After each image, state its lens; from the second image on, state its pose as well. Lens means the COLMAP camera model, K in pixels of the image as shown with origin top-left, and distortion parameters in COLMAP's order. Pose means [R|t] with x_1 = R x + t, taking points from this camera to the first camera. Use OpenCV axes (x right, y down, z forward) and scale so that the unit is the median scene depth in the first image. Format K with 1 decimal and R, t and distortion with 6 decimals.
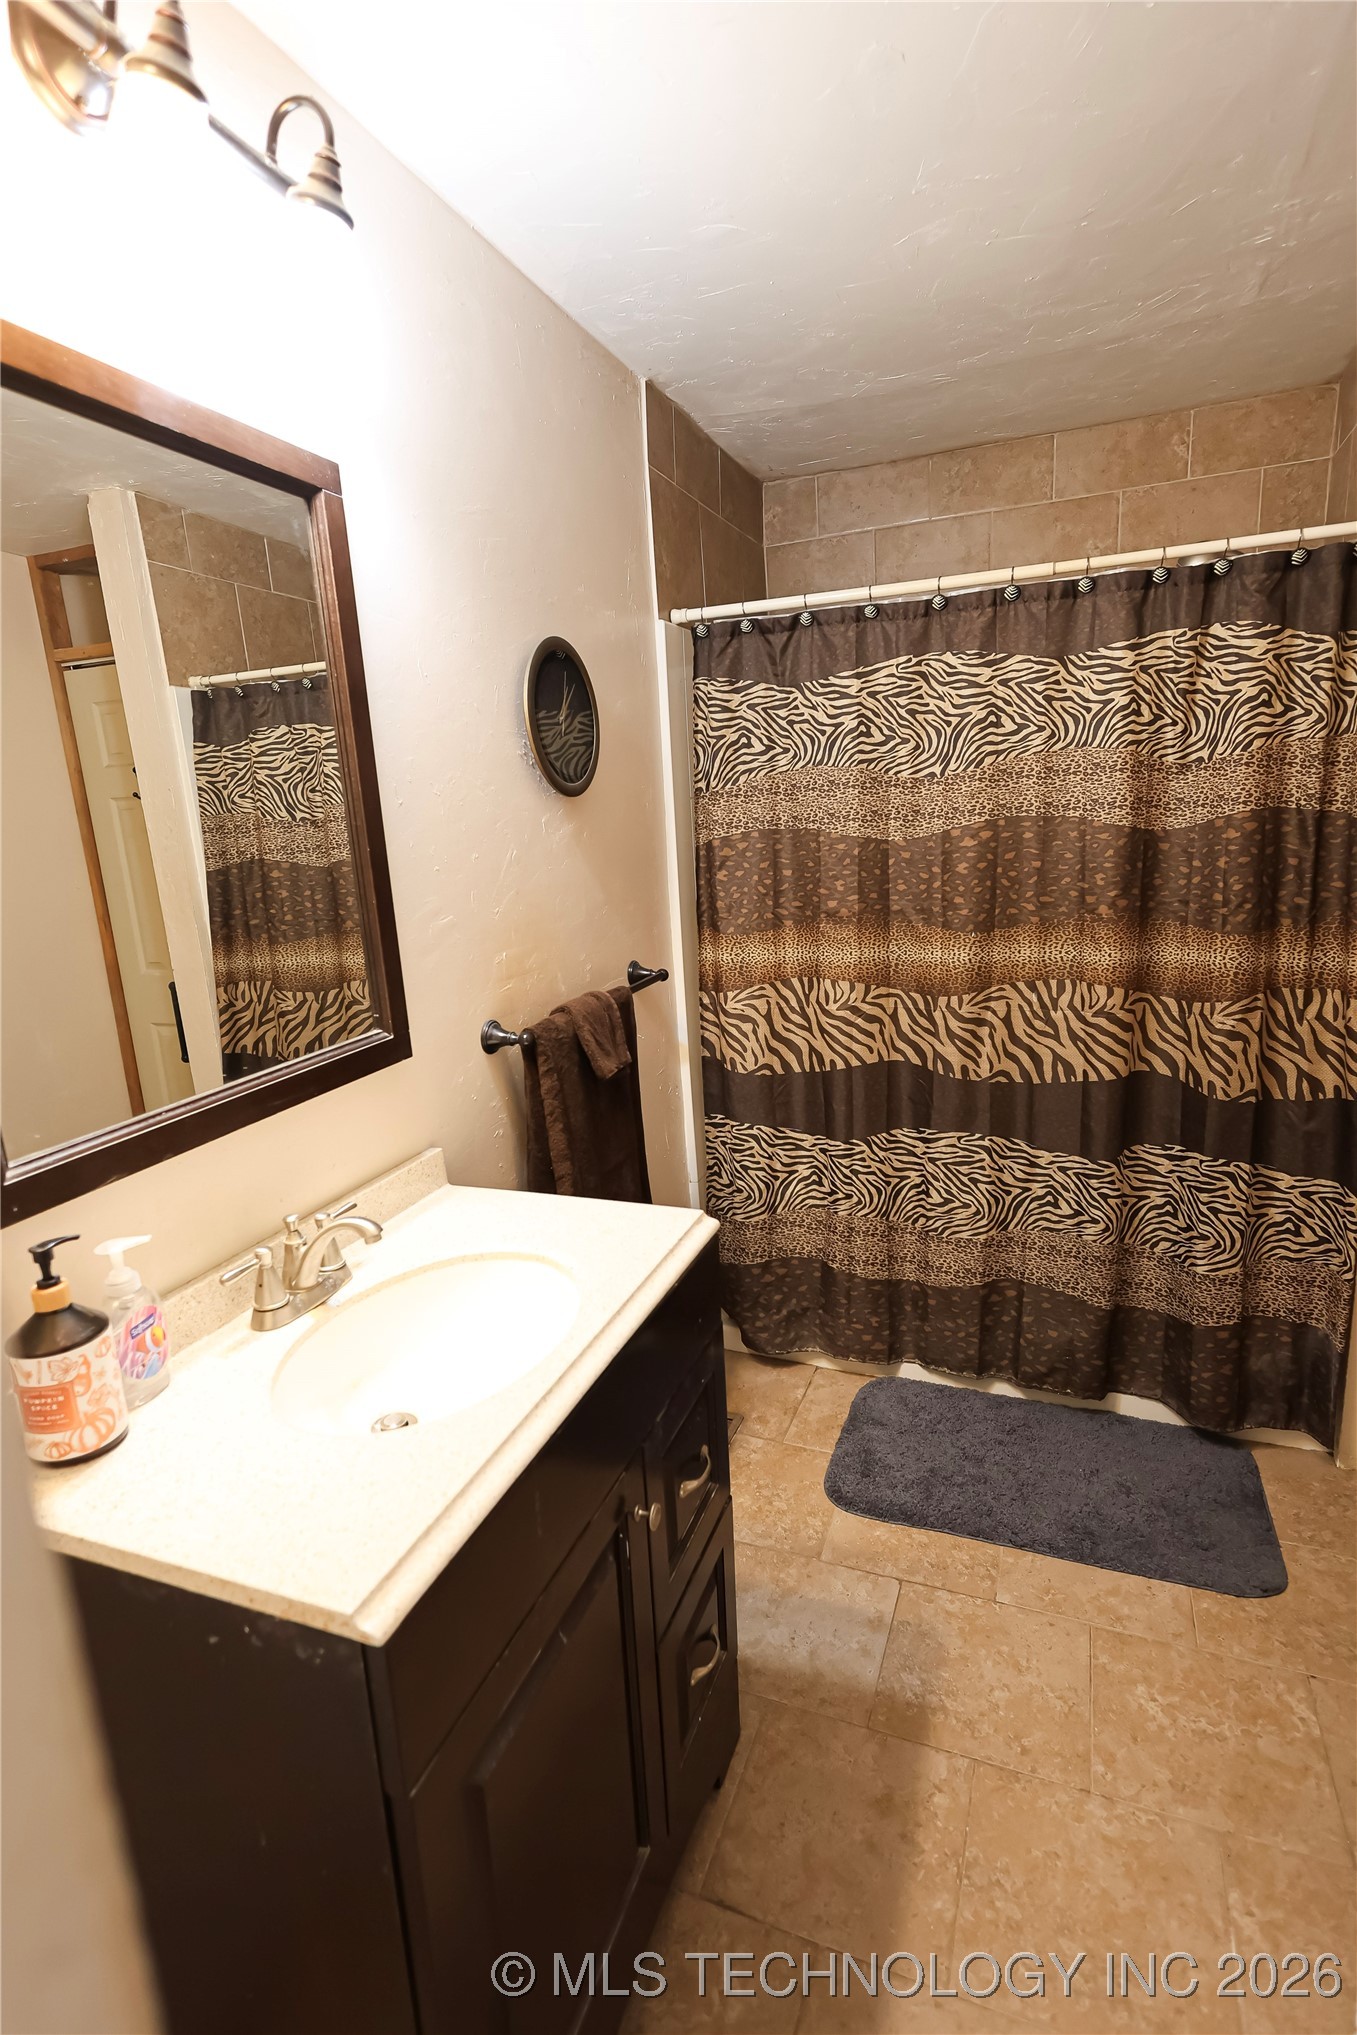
lens RADIAL K [[963.8, 0, 671.7], [0, 963.8, 1013.4], [0, 0, 1]] dist [-0.000949, 0.000173]
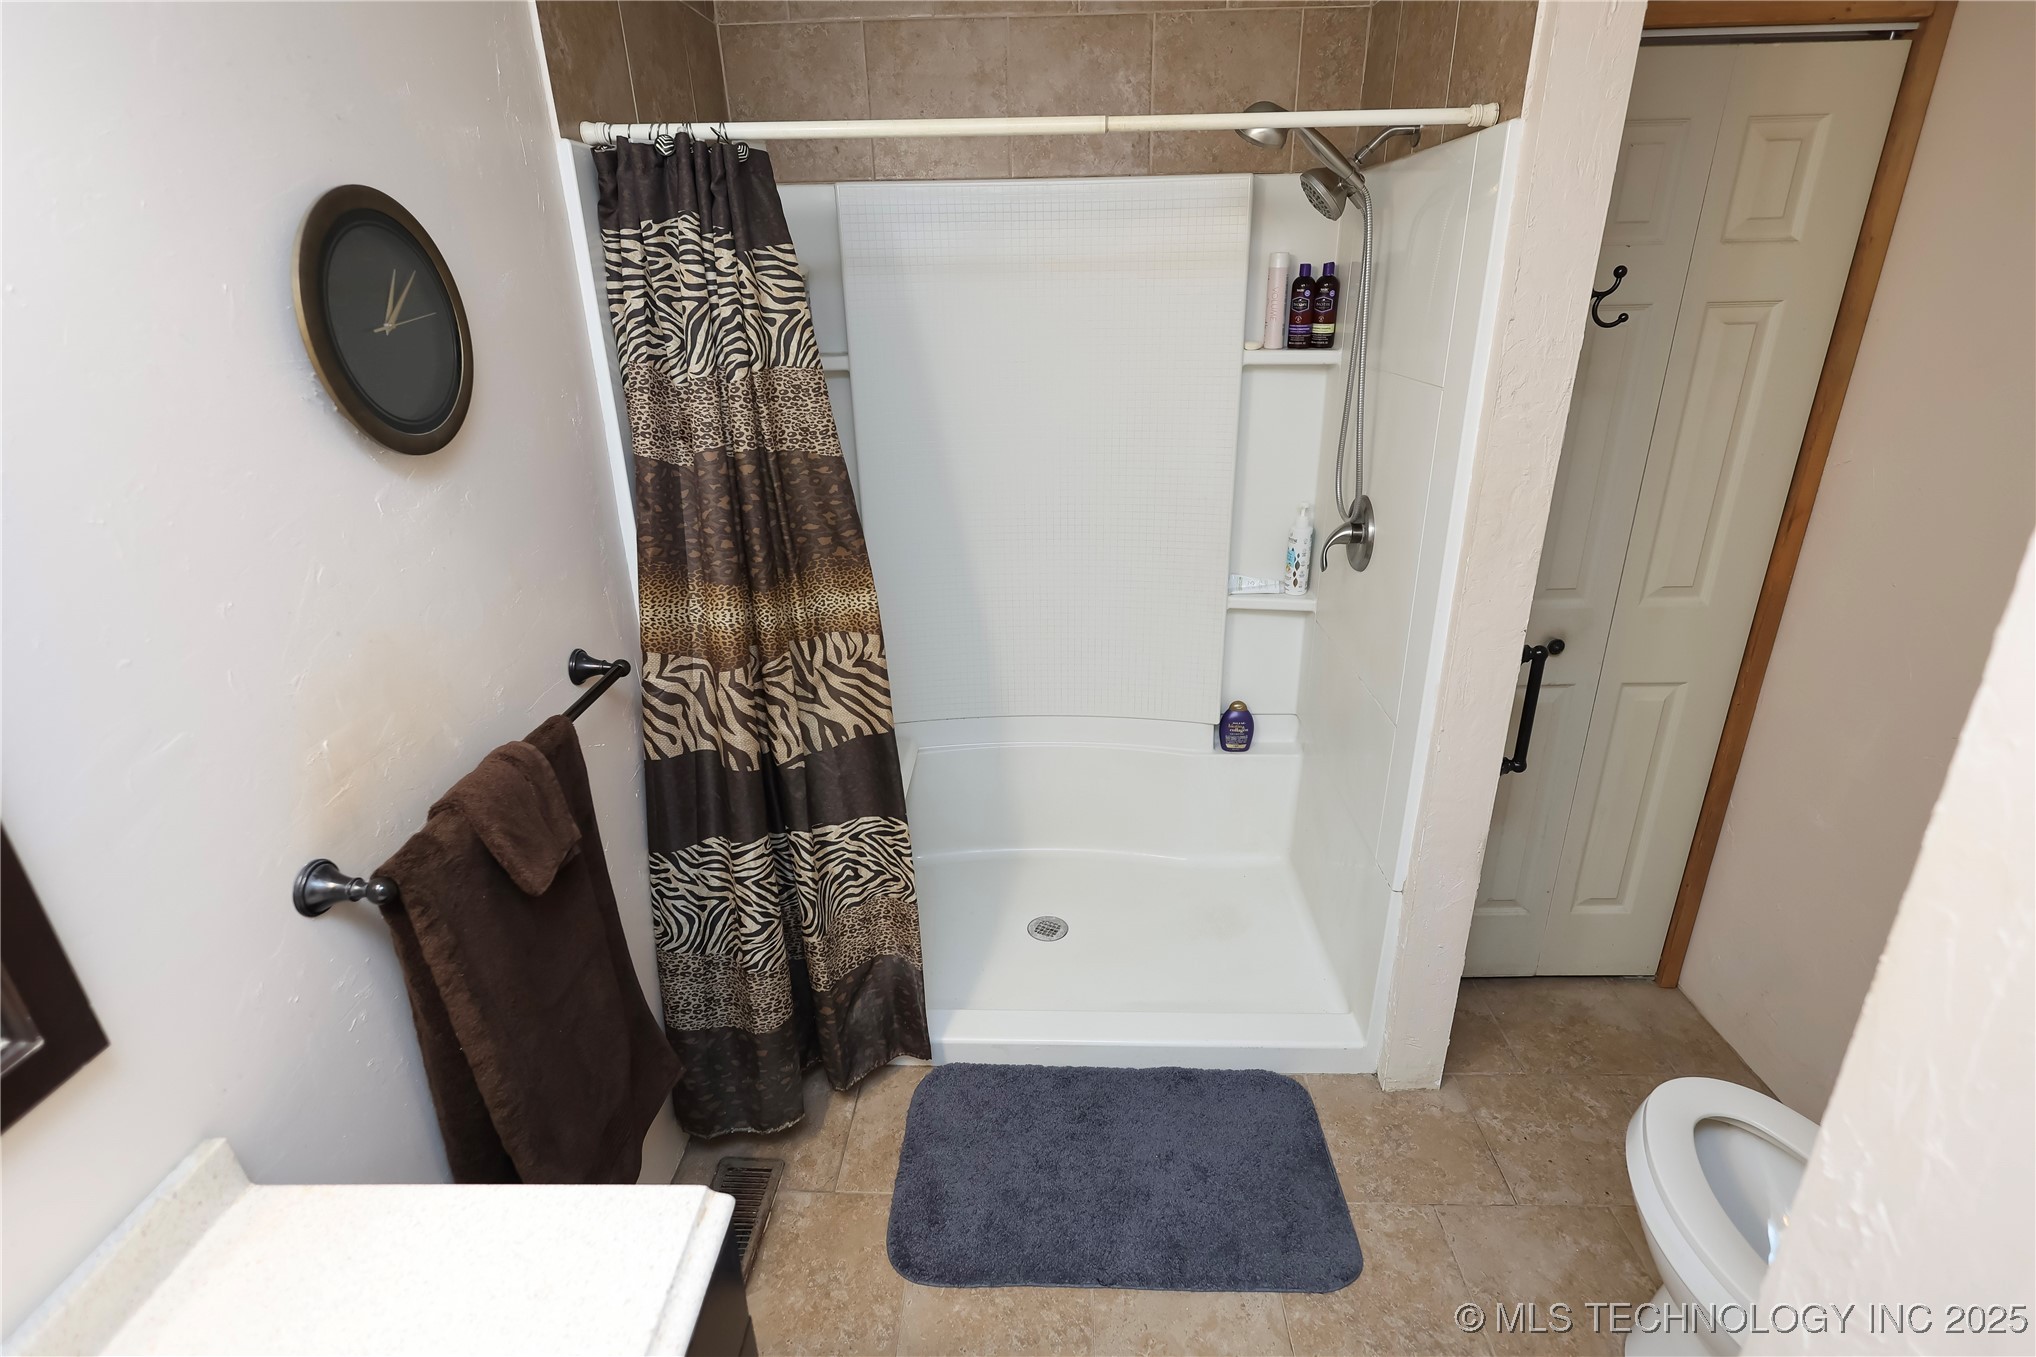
lens RADIAL K [[964.3, 0, 1018.0], [0, 964.3, 678.5], [0, 0, 1]] dist [-0.000949, 0.000173]
pose [[0.937629, -0.092687, 0.335054, 0.029598], [0.041252, 0.986657, 0.157502, -0.154633], [-0.345182, -0.133857, 0.928941, 0.265151]]
